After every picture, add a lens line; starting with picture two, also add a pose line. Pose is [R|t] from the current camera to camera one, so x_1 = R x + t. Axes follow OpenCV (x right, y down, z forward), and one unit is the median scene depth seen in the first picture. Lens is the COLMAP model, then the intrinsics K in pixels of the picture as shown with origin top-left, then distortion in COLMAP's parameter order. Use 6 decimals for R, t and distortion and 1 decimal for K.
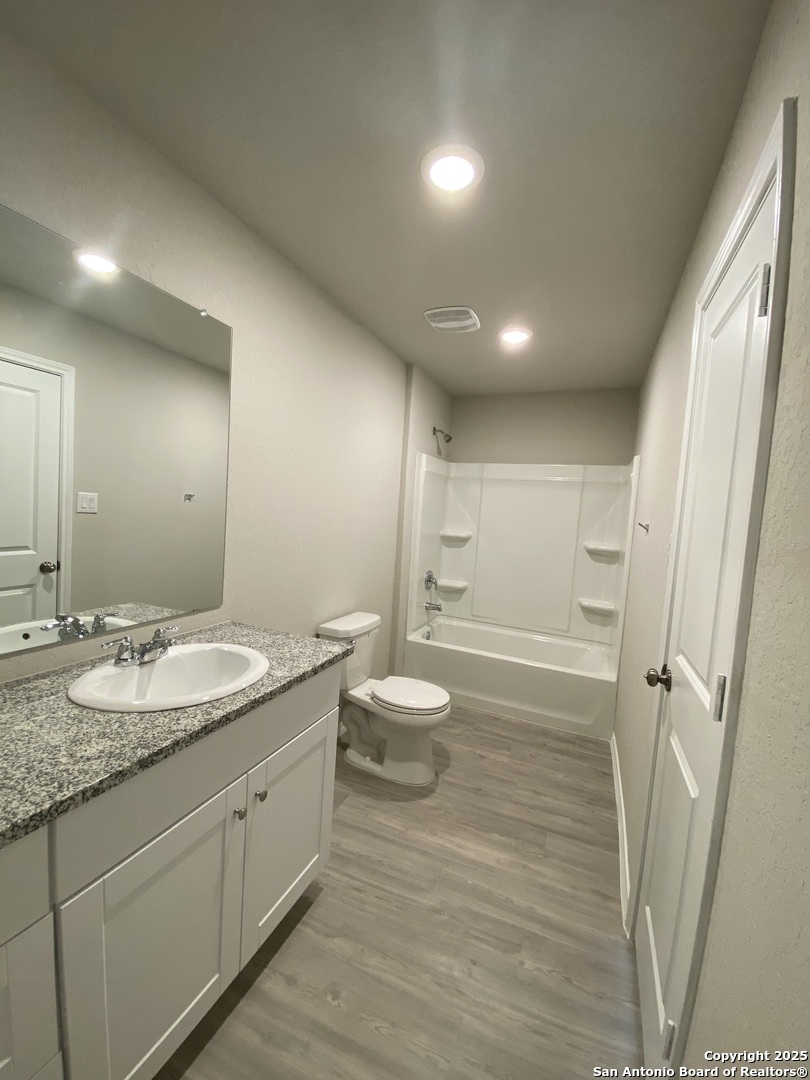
lens RADIAL K [[429.8, 0, 379.6], [0, 429.8, 542.0], [0, 0, 1]] dist [0.002092, -0.012773]
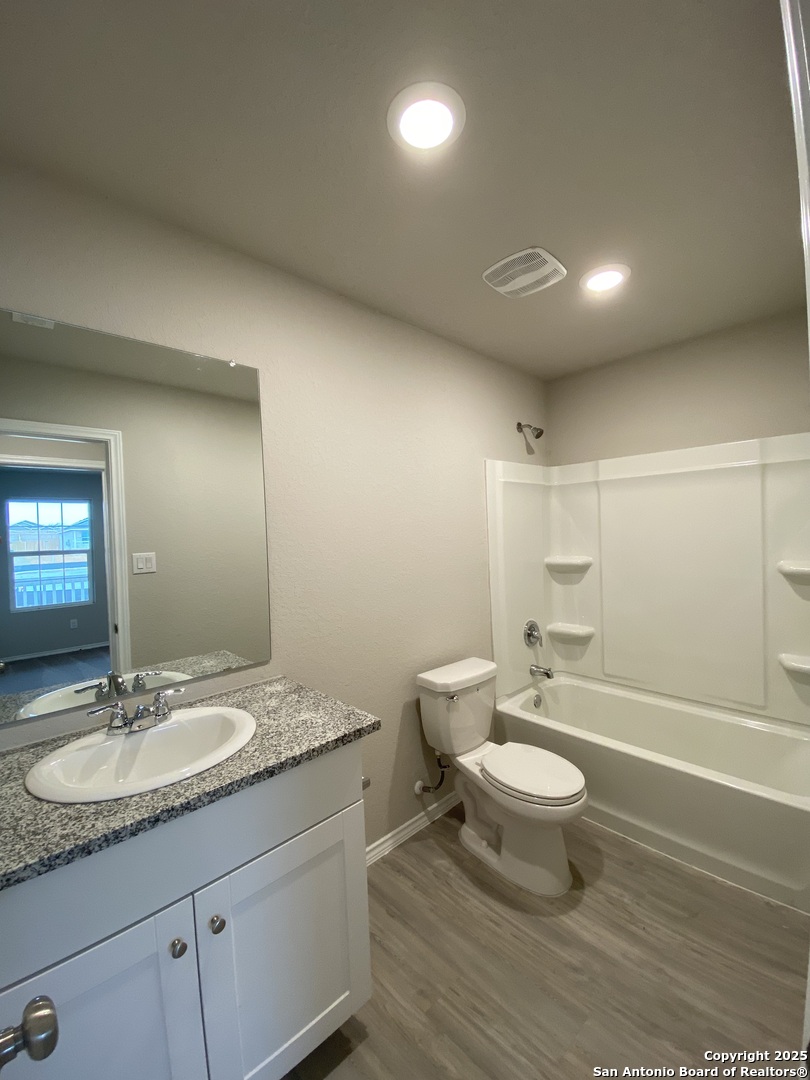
lens RADIAL K [[432.6, 0, 402.7], [0, 432.6, 558.0], [0, 0, 1]] dist [0.000548, -0.012518]
pose [[0.898335, -0.066745, -0.434211, 0.265480], [0.063079, 0.997747, -0.022866, -0.028909], [0.434759, -0.006849, 0.900521, 0.236057]]
